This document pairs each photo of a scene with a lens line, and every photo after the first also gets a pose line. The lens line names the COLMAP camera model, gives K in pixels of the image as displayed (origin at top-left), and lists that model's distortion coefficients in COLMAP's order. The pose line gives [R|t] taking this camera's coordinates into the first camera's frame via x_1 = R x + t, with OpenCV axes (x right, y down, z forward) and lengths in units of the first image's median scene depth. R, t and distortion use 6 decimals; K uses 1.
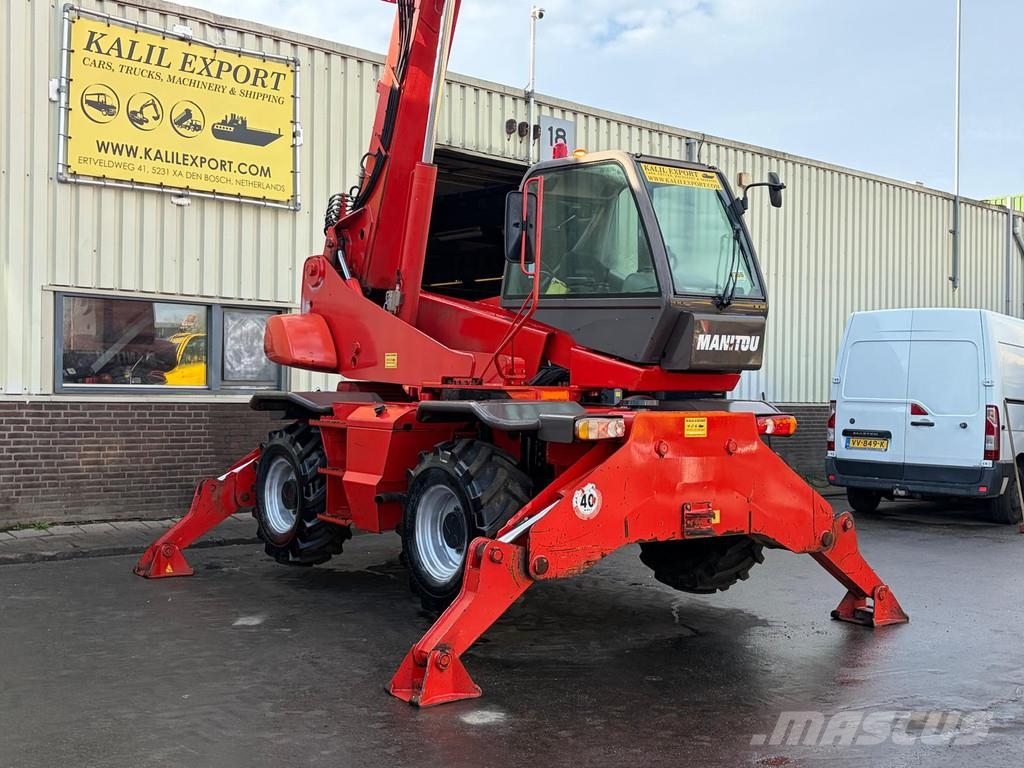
lens RADIAL K [[1142.5, 0, 512.0], [0, 1142.5, 384.0], [0, 0, 1]] dist [0.118066, -0.248056]
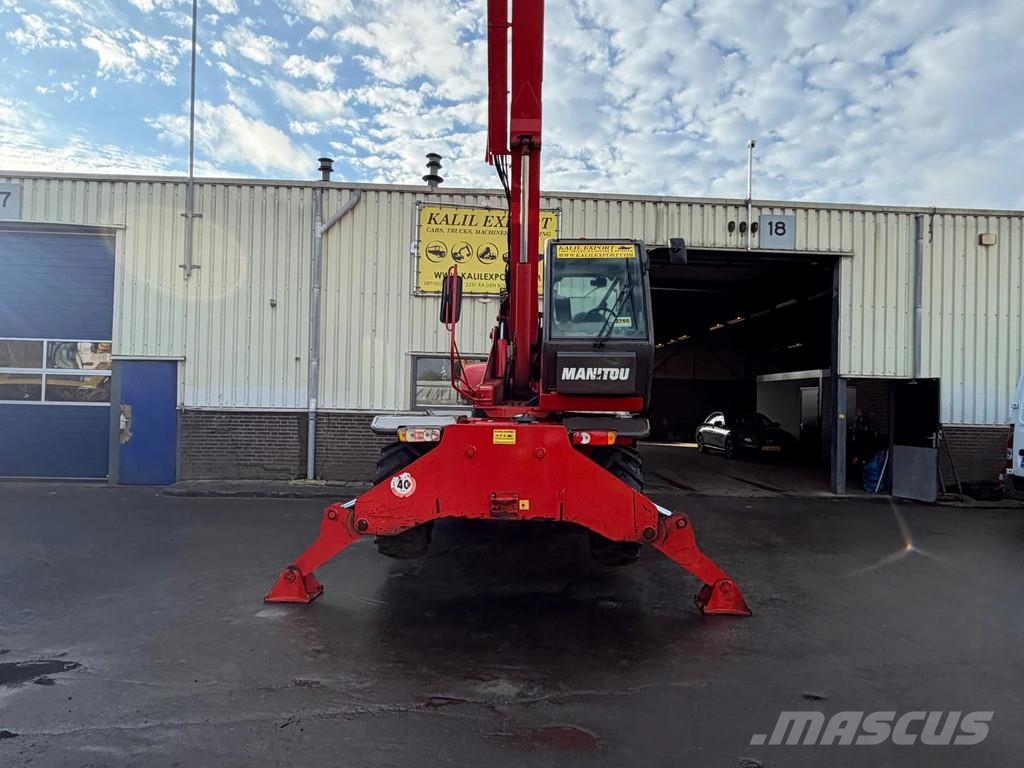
lens RADIAL K [[676.4, 0, 477.8], [0, 676.4, 397.5], [0, 0, 1]] dist [0.002432, -0.000035]
pose [[0.796815, -0.001869, -0.604220, 0.319444], [-0.007284, 0.999893, -0.012699, 0.000994], [0.604179, 0.014520, 0.796716, 0.180696]]
